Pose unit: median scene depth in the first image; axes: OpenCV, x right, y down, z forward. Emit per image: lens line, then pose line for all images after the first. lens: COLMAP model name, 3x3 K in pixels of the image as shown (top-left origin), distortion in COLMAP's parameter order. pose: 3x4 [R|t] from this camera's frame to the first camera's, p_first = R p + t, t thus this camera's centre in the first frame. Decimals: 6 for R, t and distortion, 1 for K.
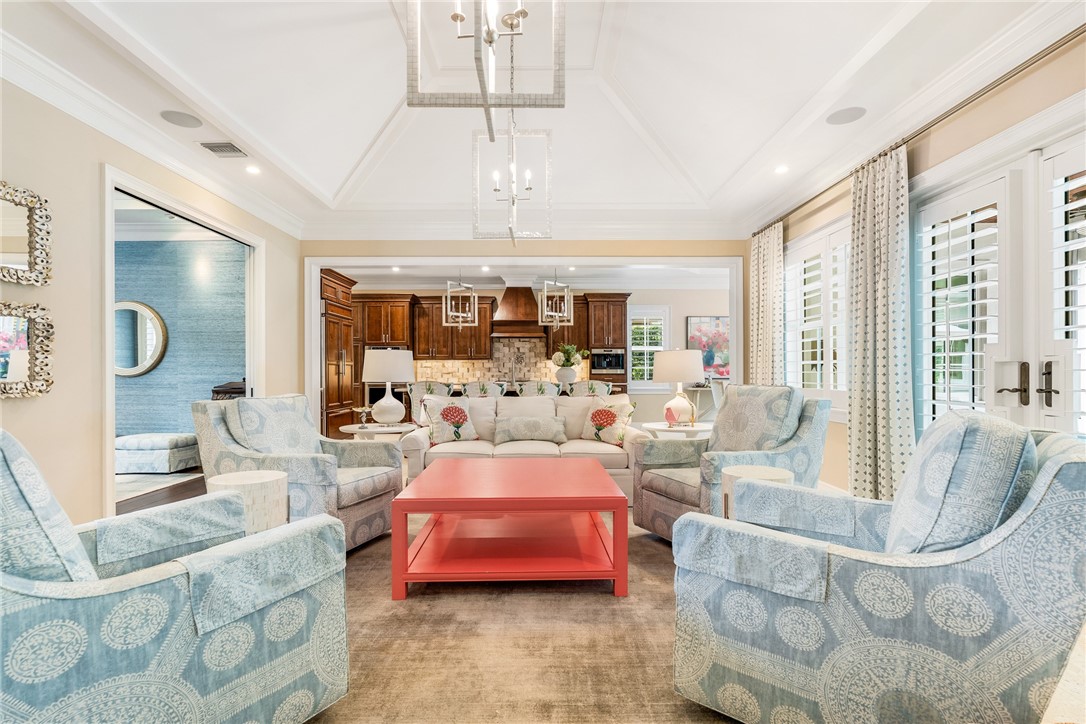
lens RADIAL K [[512.8, 0, 539.9], [0, 512.8, 368.7], [0, 0, 1]] dist [-0.002247, 0.001090]
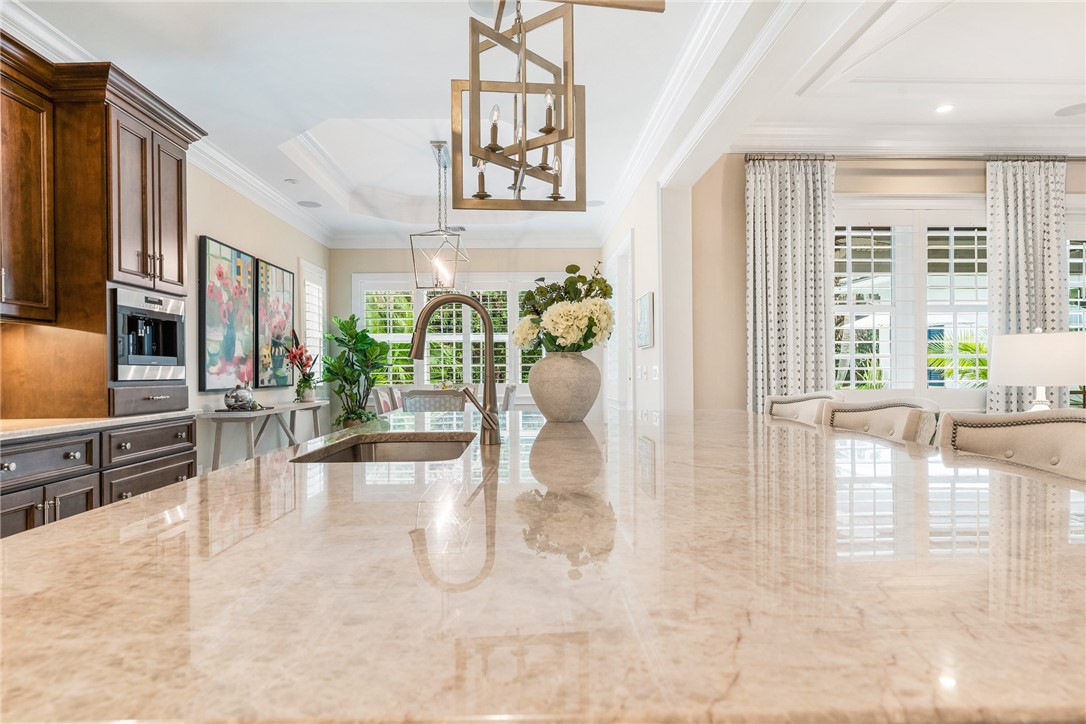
lens RADIAL K [[640.6, 0, 542.8], [0, 640.6, 364.7], [0, 0, 1]] dist [0.015984, 0.000858]
pose [[-0.040890, 0.009569, 0.999118, -0.357331], [0.001264, 0.999954, -0.009525, 0.007047], [-0.999163, 0.000873, -0.040901, 1.186433]]
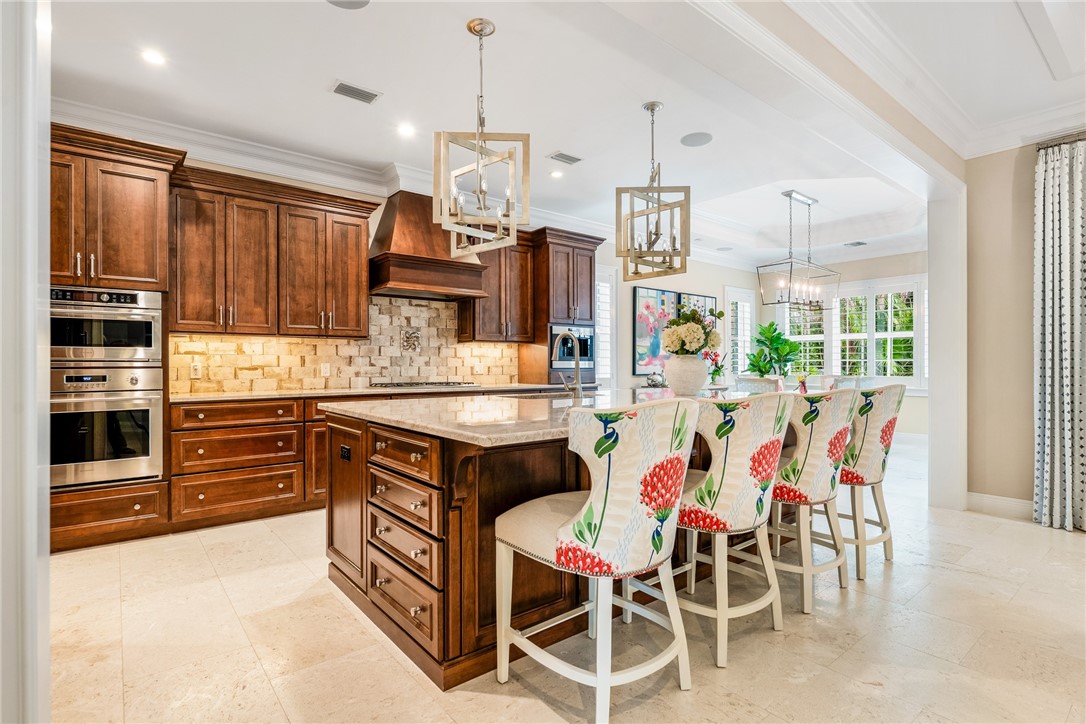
lens RADIAL K [[535.7, 0, 544.3], [0, 535.7, 362.8], [0, 0, 1]] dist [-0.001336, -0.000746]
pose [[0.771688, 0.002343, 0.635996, -0.434445], [-0.004233, 0.999990, 0.001453, 0.004035], [-0.635987, -0.003813, 0.771691, 0.803379]]
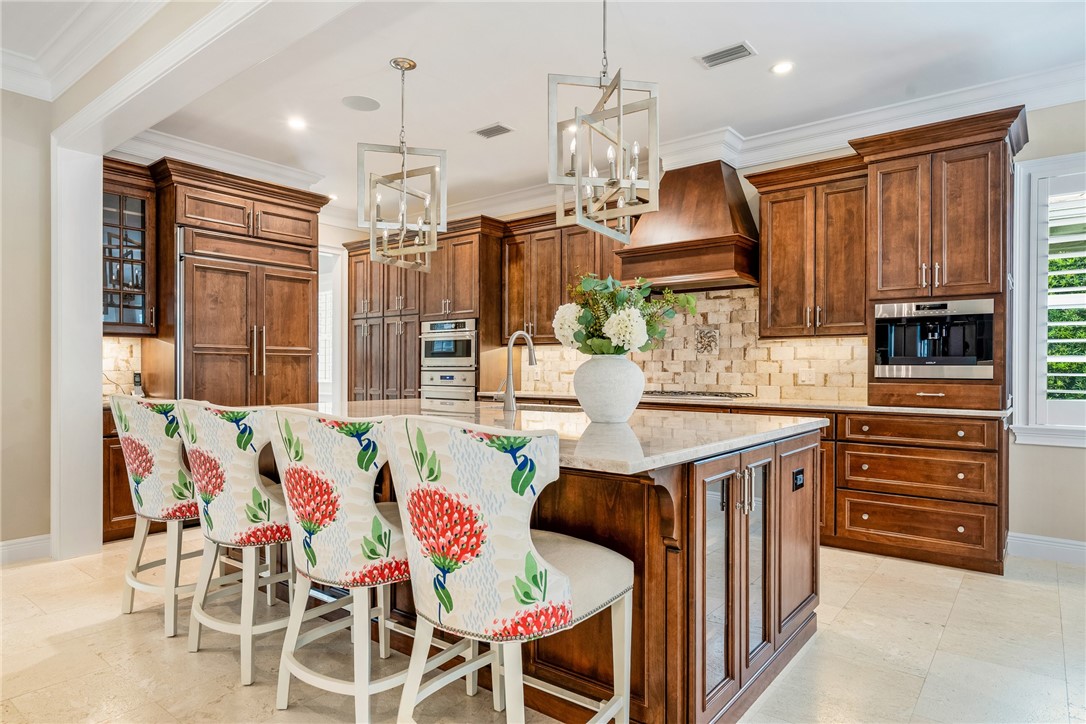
lens RADIAL K [[640.6, 0, 543.8], [0, 640.6, 365.6], [0, 0, 1]] dist [0.015984, 0.000858]
pose [[0.787554, 0.000976, -0.616245, 0.283814], [-0.000709, 1.000000, 0.000678, 0.002491], [0.616245, -0.000097, 0.787555, 0.797429]]
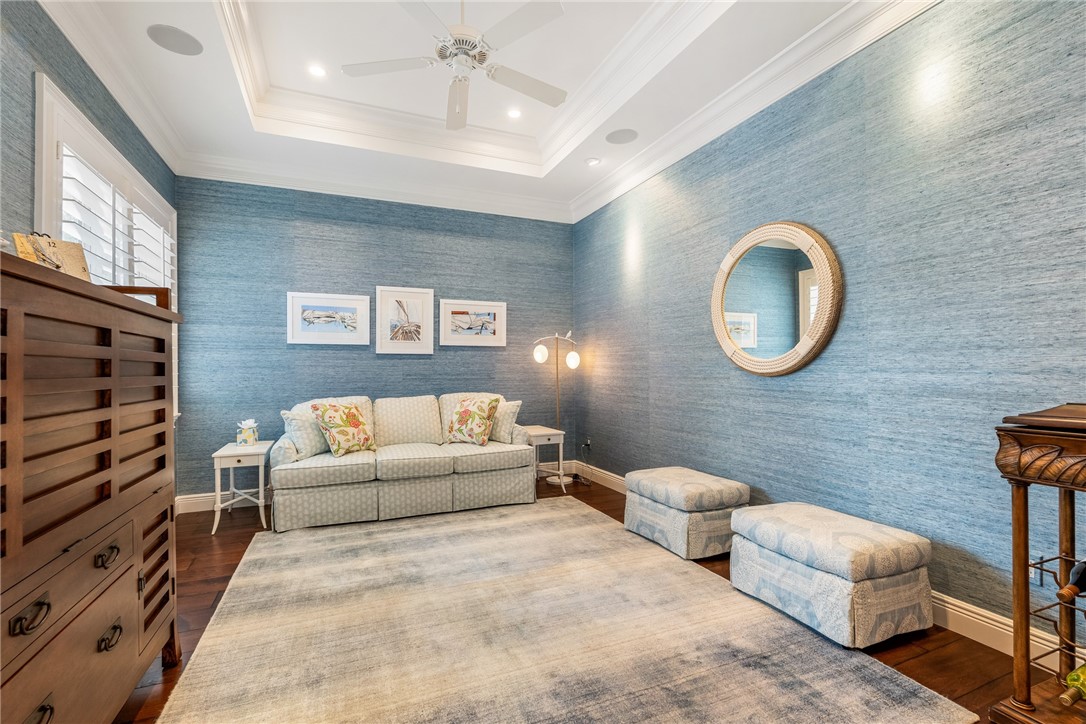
lens RADIAL K [[489.0, 0, 542.7], [0, 489.0, 366.4], [0, 0, 1]] dist [-0.001408, -0.000475]
pose [[0.391184, -0.000693, -0.920312, -0.447667], [0.004497, 0.999989, 0.001159, 0.005322], [0.920302, -0.004592, 0.391183, 0.605879]]
